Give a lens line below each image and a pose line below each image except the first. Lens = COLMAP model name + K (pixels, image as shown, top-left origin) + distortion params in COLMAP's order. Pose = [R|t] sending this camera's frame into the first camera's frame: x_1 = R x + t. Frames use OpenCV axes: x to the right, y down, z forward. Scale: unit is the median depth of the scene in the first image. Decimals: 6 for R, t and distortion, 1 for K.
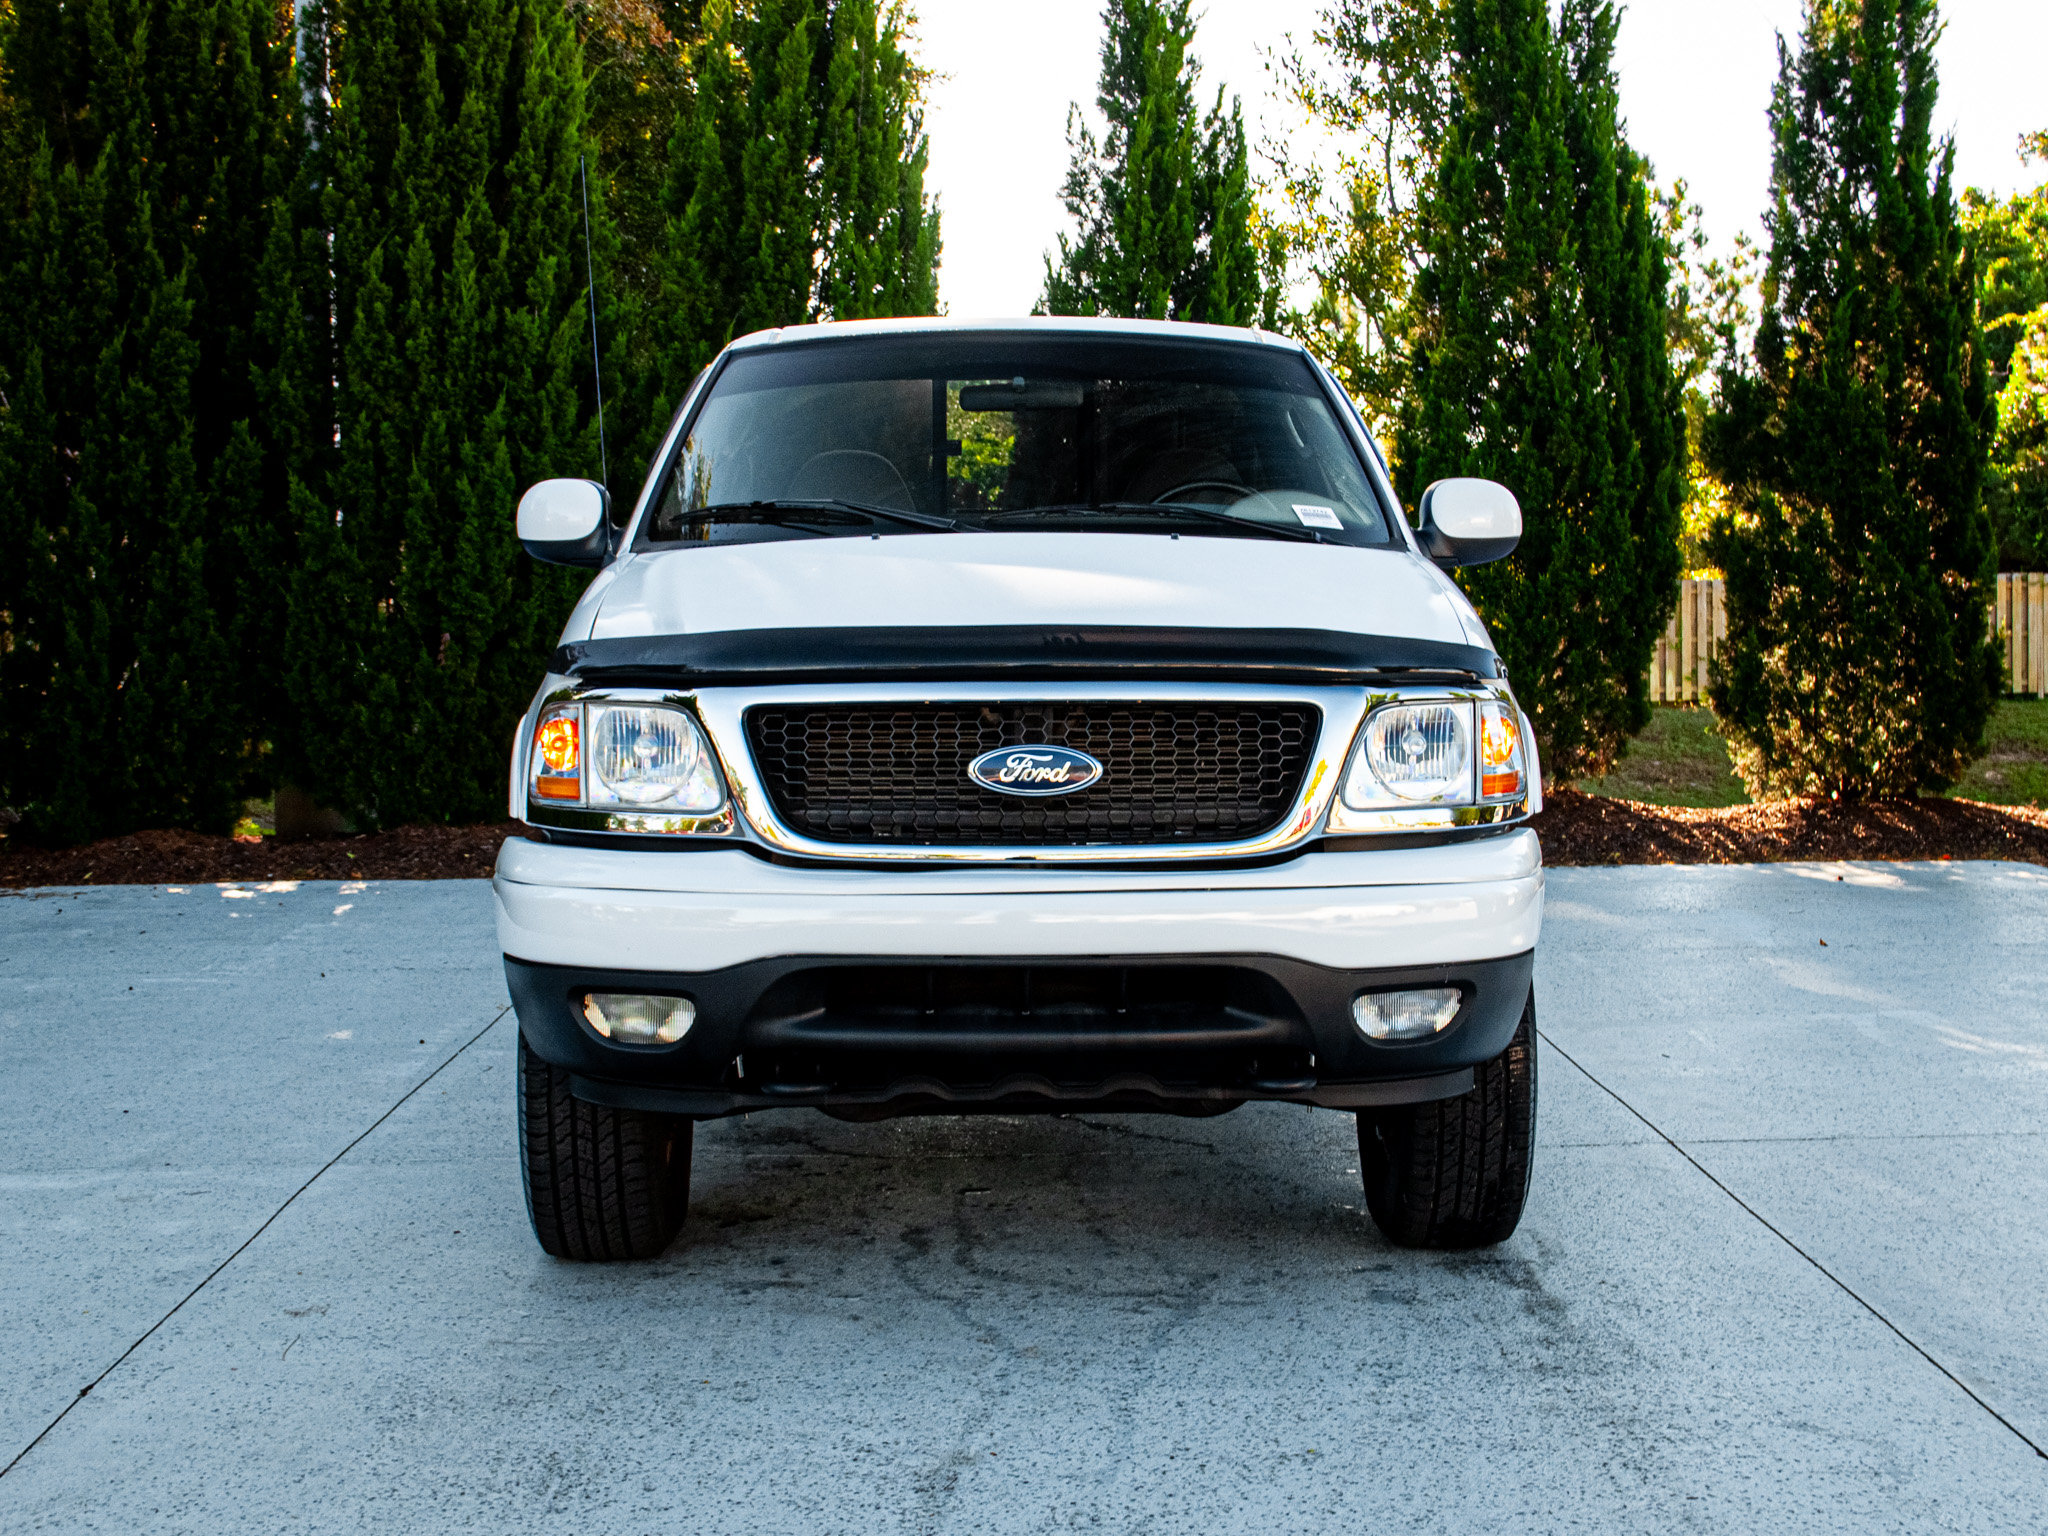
lens RADIAL K [[2608.7, 0, 1024.0], [0, 2608.7, 768.0], [0, 0, 1]] dist [-0.043510, -0.052979]
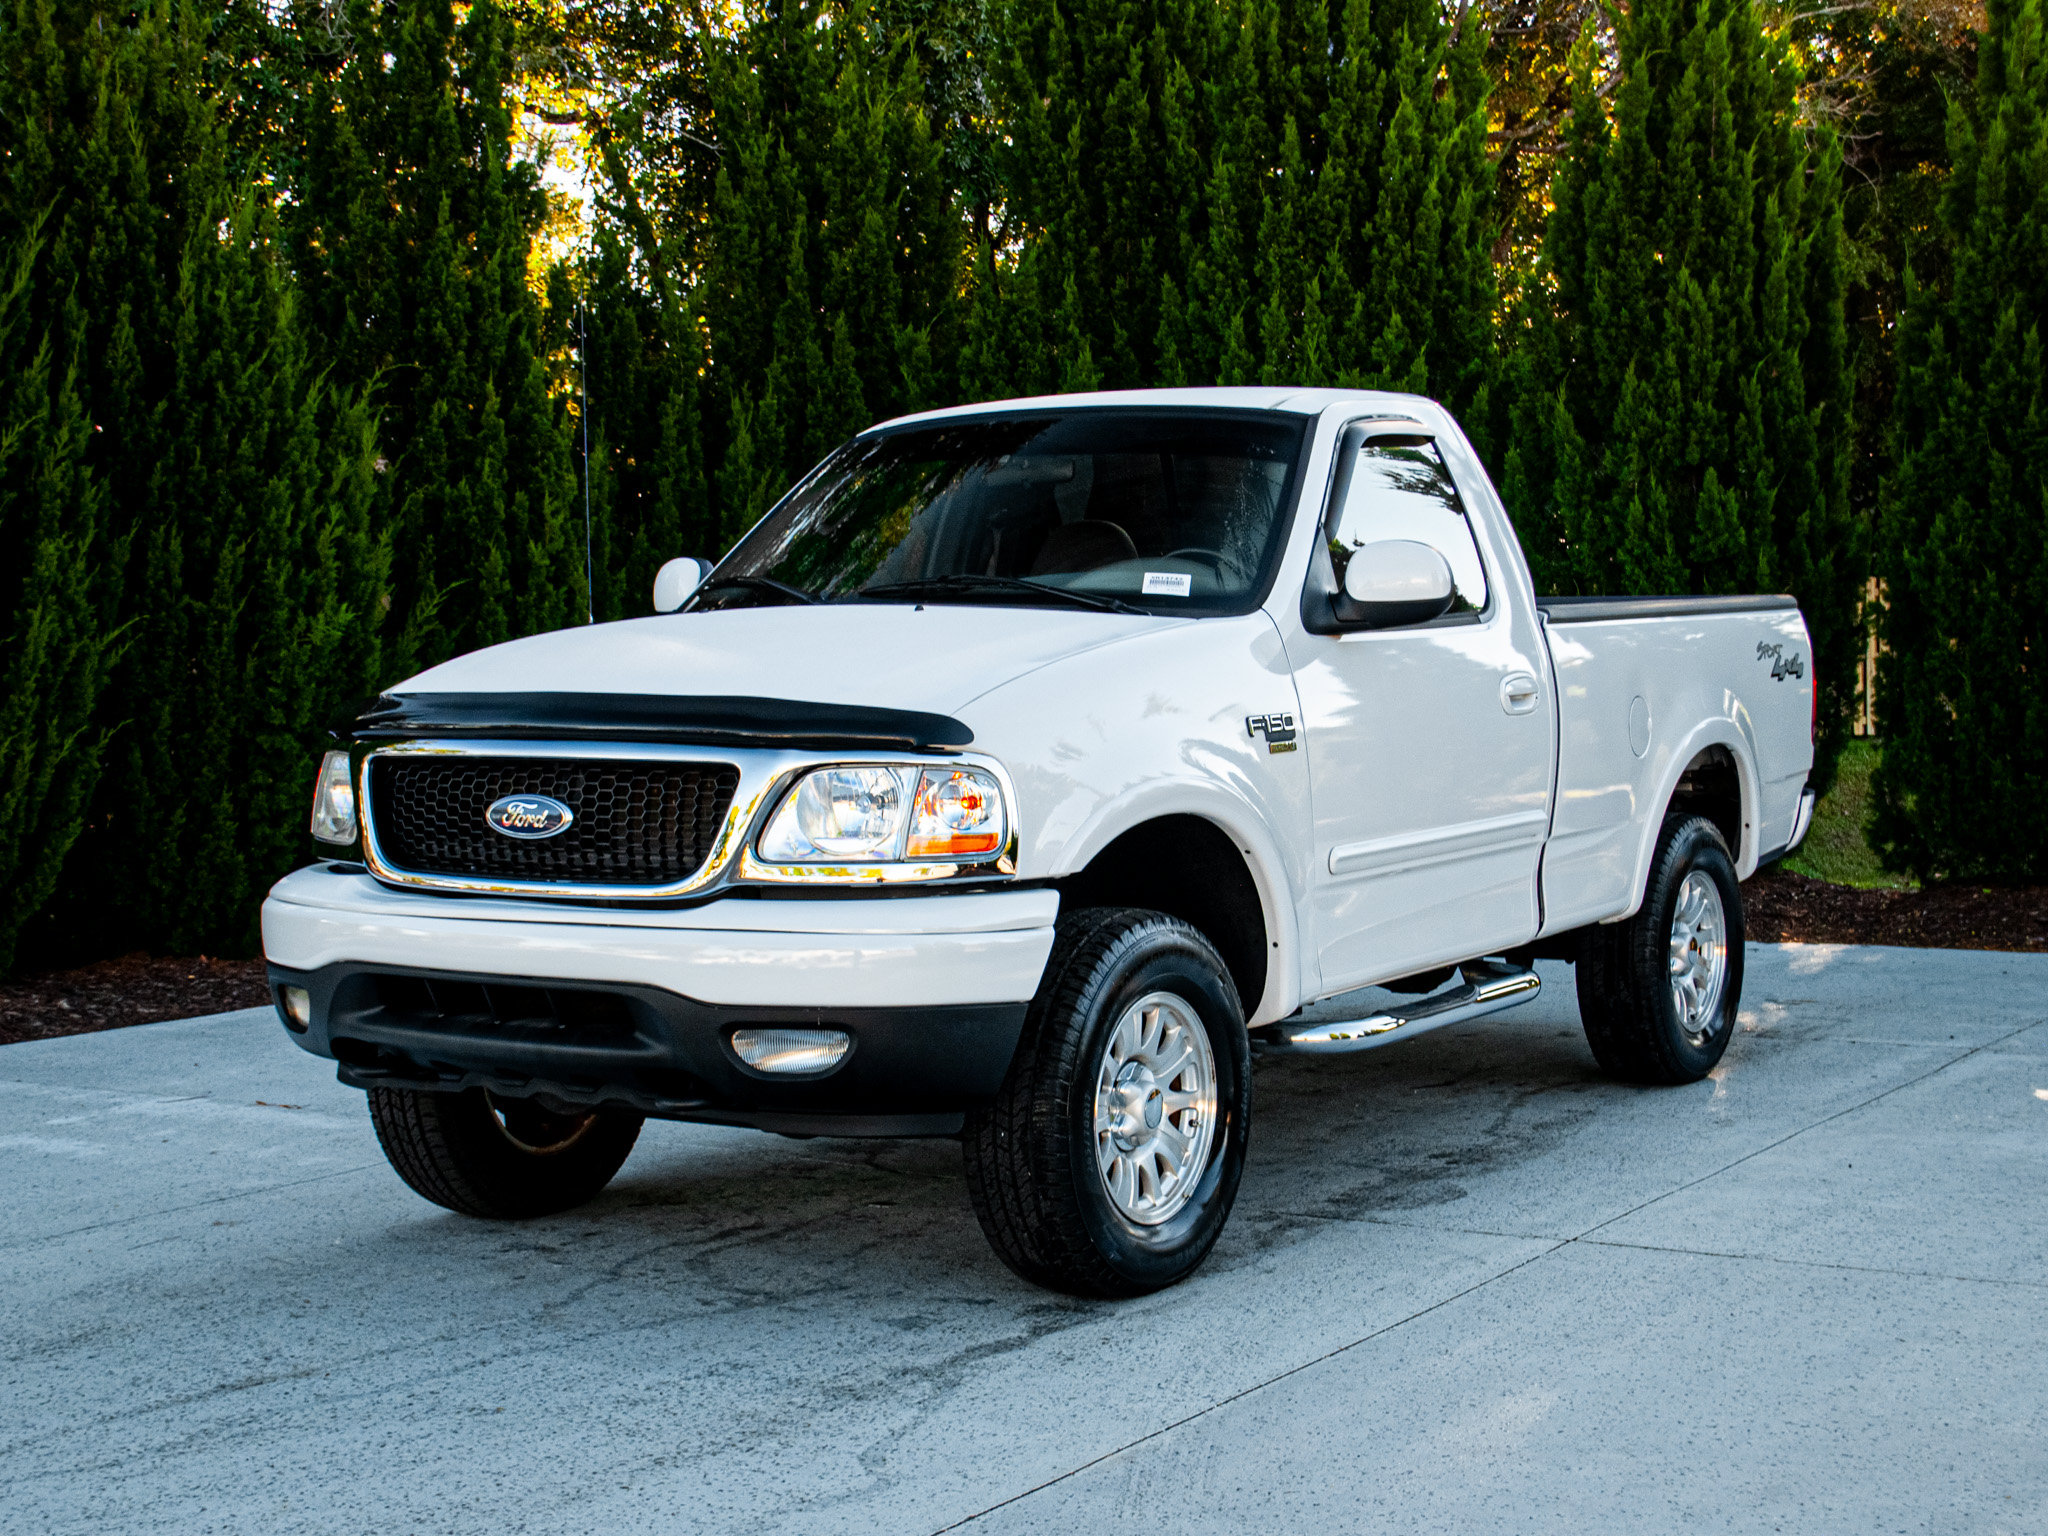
lens RADIAL K [[2667.8, 0, 950.6], [0, 2667.8, 823.5], [0, 0, 1]] dist [-0.035055, 0.049563]
pose [[0.846285, 0.034011, -0.531644, 0.725617], [-0.032589, 0.999396, 0.012058, -0.014976], [0.531733, 0.007121, 0.846882, 0.080201]]
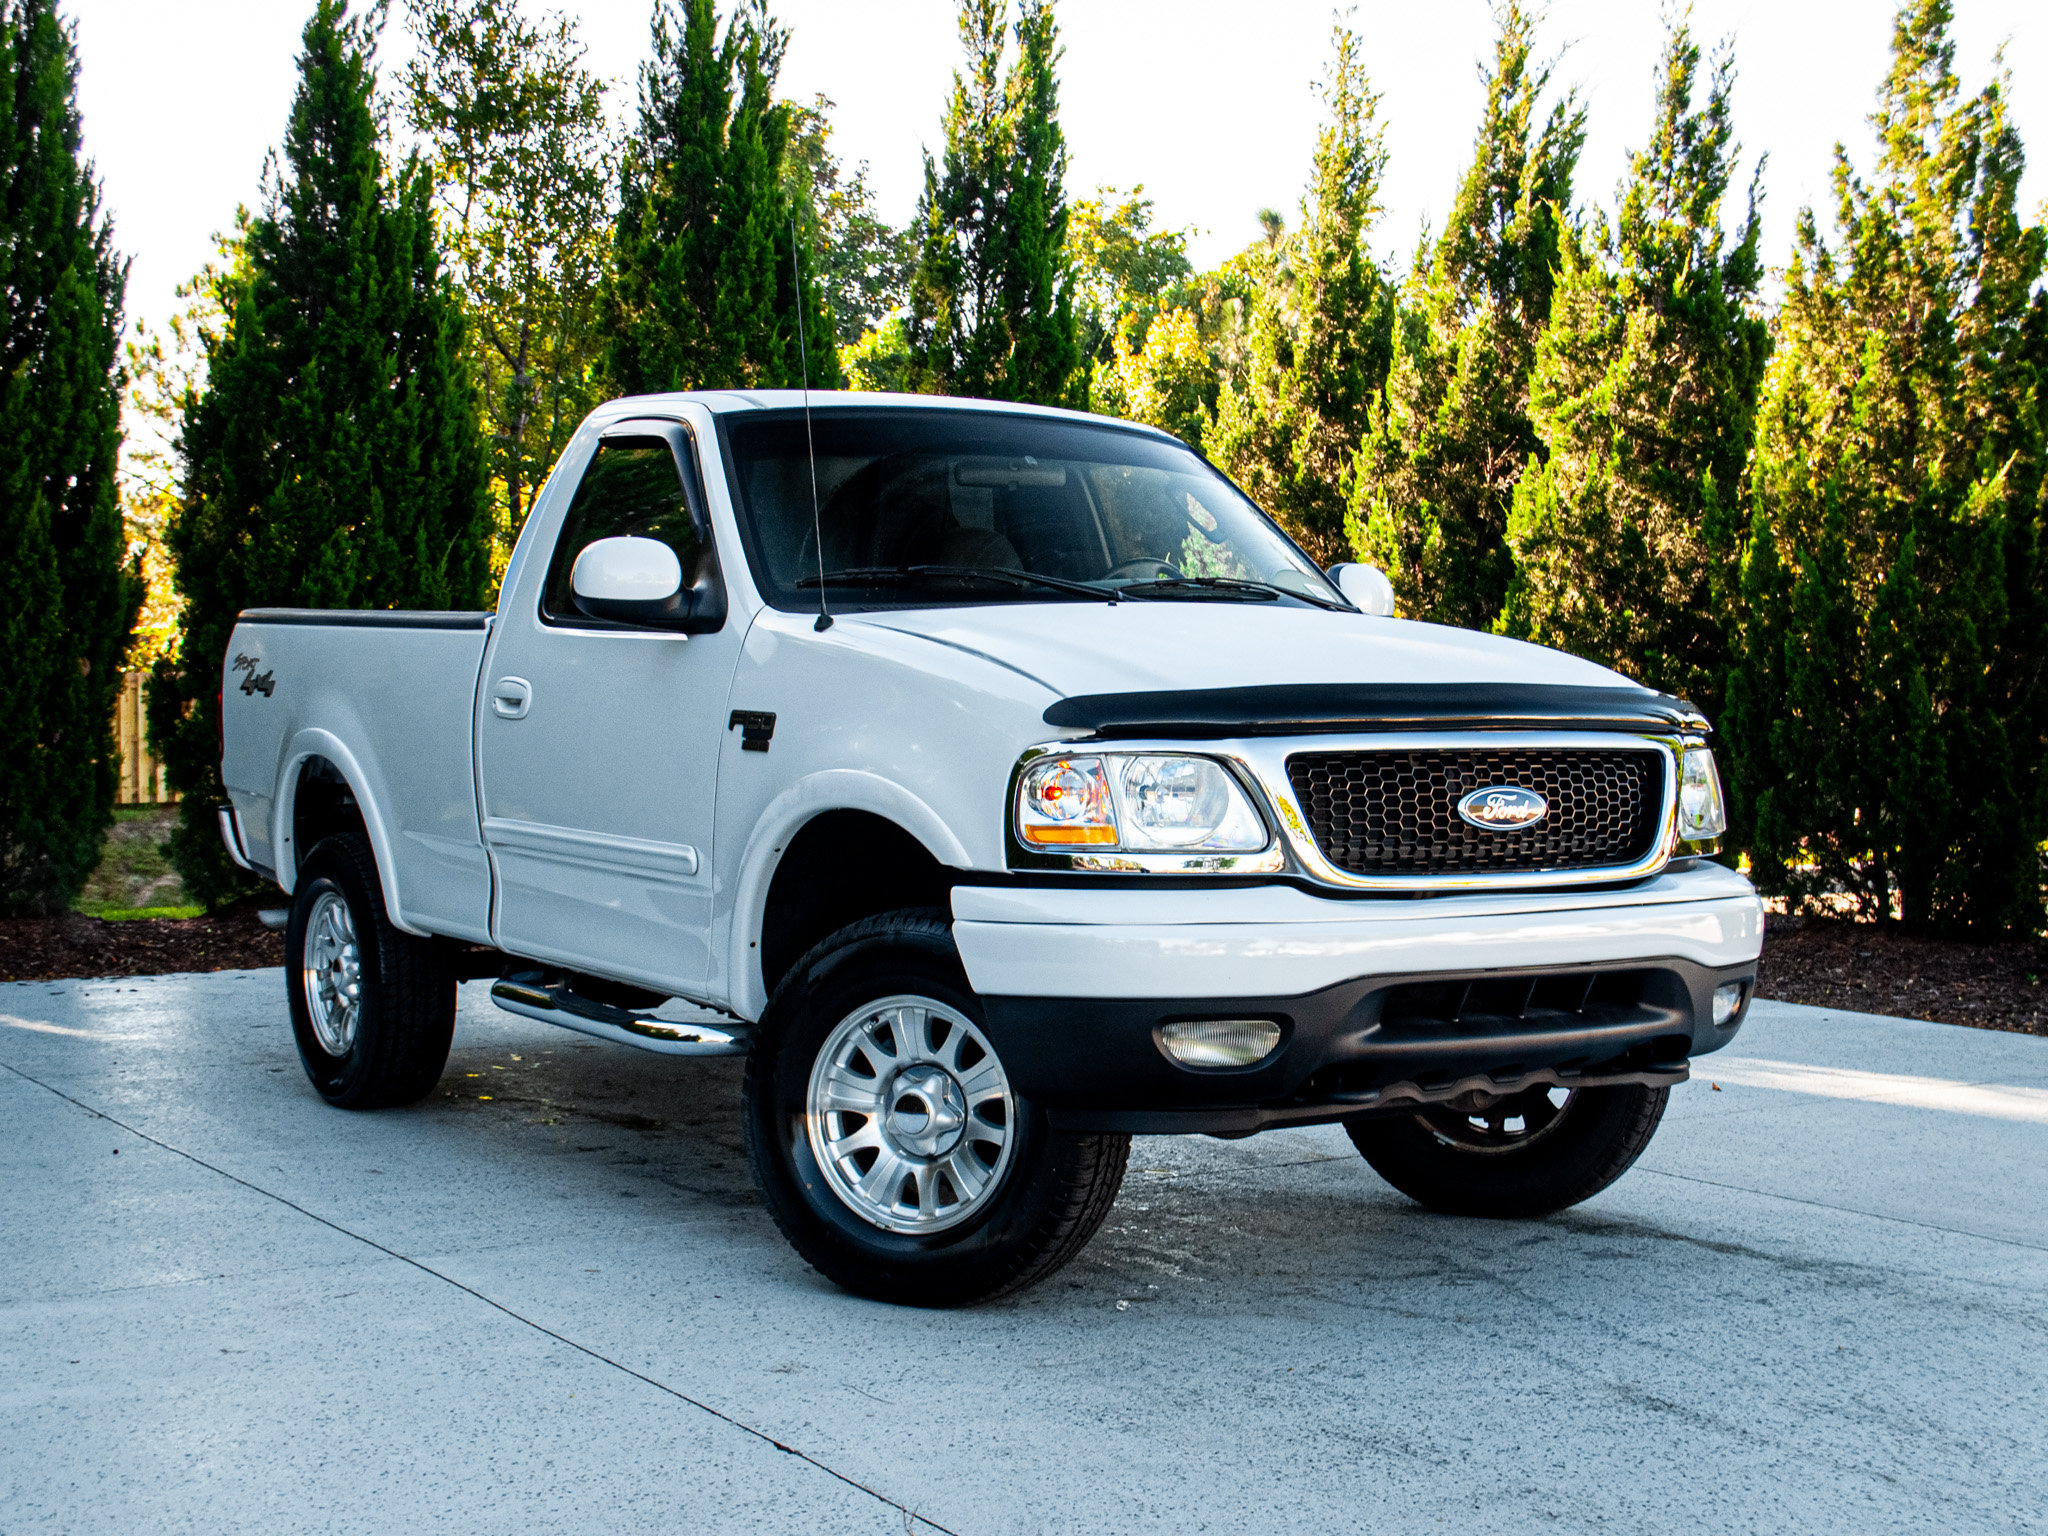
lens RADIAL K [[2667.8, 0, 950.6], [0, 2667.8, 823.5], [0, 0, 1]] dist [-0.035055, 0.049563]
pose [[0.866344, -0.014075, 0.499250, -0.725326], [0.019891, 0.999782, -0.006330, 0.009283], [-0.499052, 0.015414, 0.866435, 0.087733]]
